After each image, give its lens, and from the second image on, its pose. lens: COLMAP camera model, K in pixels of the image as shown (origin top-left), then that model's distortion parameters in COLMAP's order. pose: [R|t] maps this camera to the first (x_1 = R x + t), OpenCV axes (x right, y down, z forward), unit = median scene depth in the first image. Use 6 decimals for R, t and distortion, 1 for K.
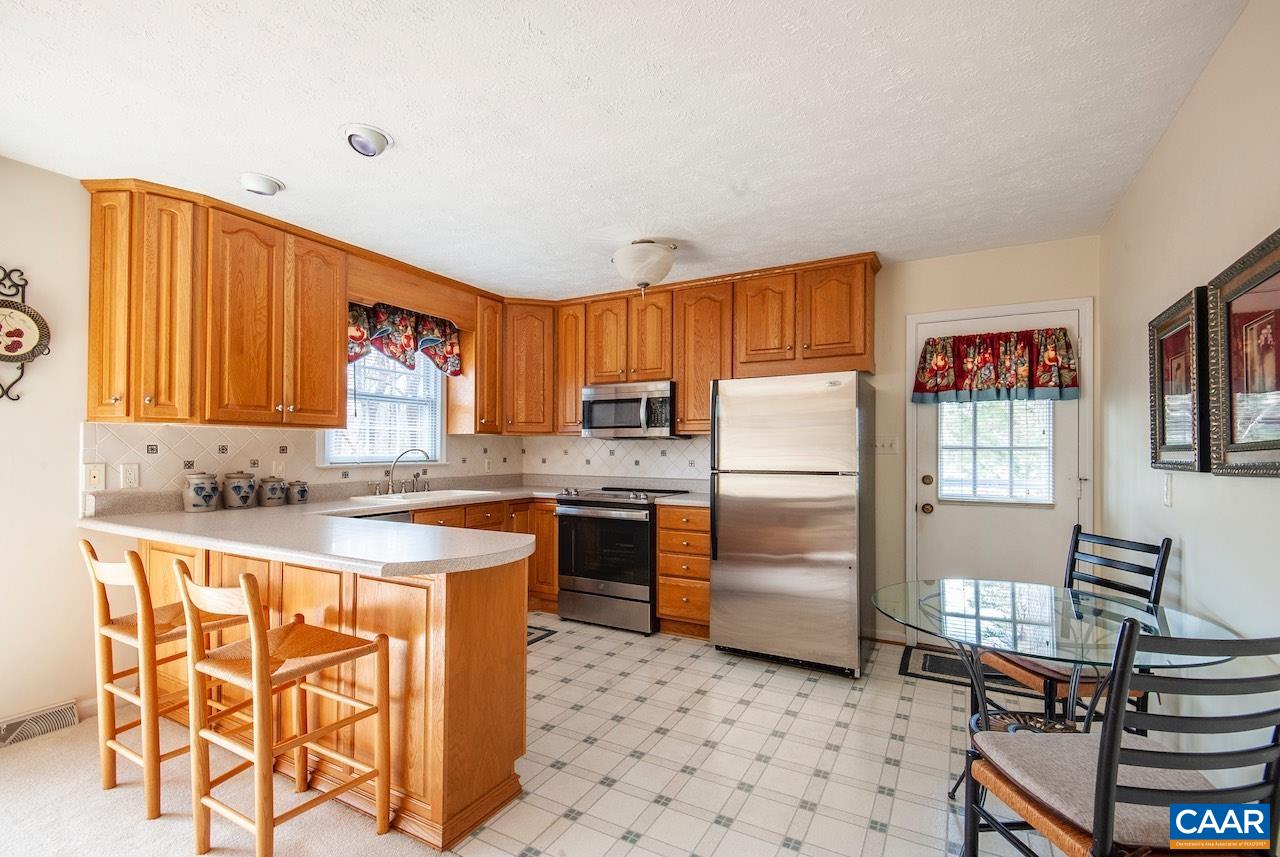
lens RADIAL K [[592.6, 0, 642.5], [0, 592.6, 443.2], [0, 0, 1]] dist [0.006466, -0.007542]
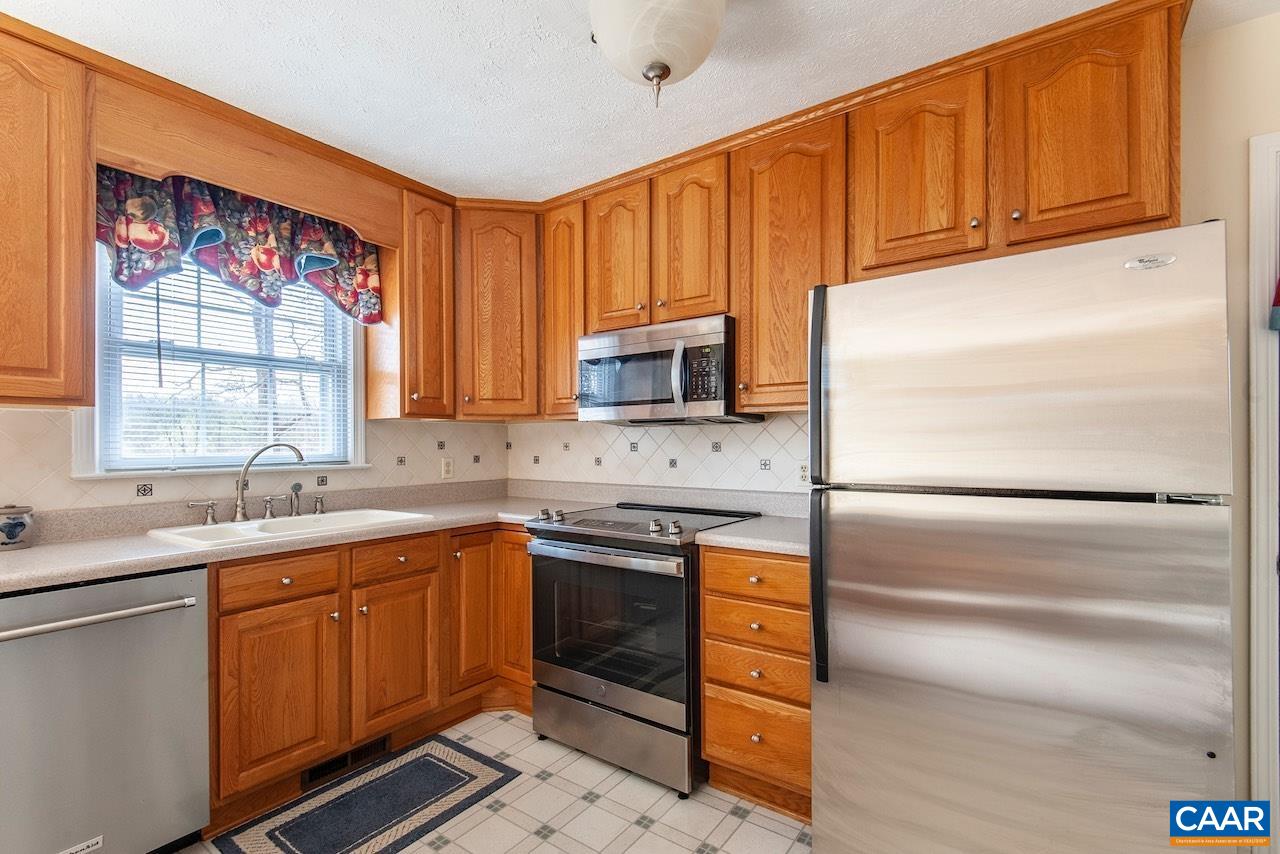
lens RADIAL K [[592.6, 0, 634.5], [0, 592.6, 443.3], [0, 0, 1]] dist [0.006466, -0.007542]
pose [[0.992211, -0.008448, -0.124284, 0.033217], [0.009934, 0.999886, 0.011344, 0.006658], [0.124174, -0.012491, 0.992182, 0.482716]]
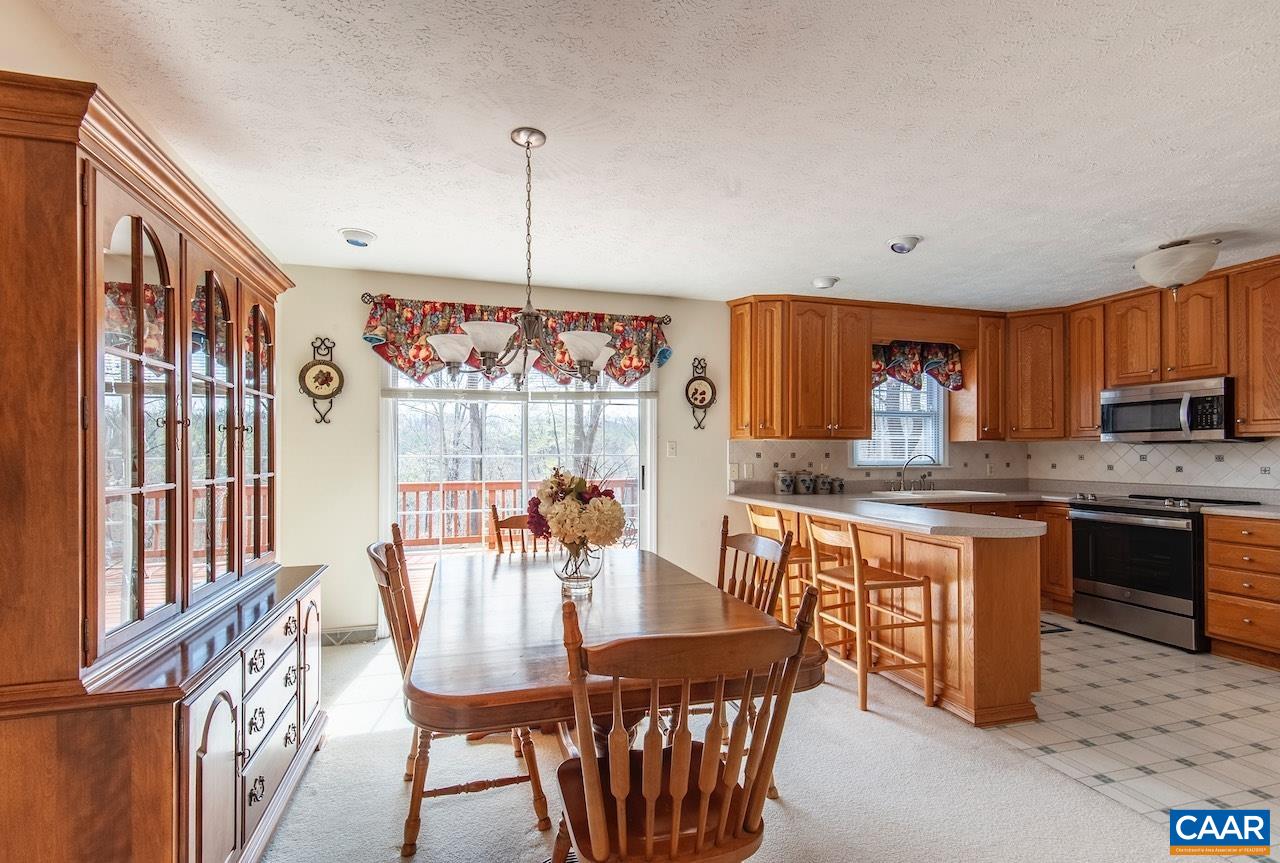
lens RADIAL K [[592.6, 0, 613.6], [0, 592.6, 449.3], [0, 0, 1]] dist [0.006466, -0.007542]
pose [[0.696334, -0.010176, -0.717645, 0.047146], [0.010331, 0.999938, -0.004155, -0.002589], [0.717643, -0.004521, 0.696396, -0.305831]]
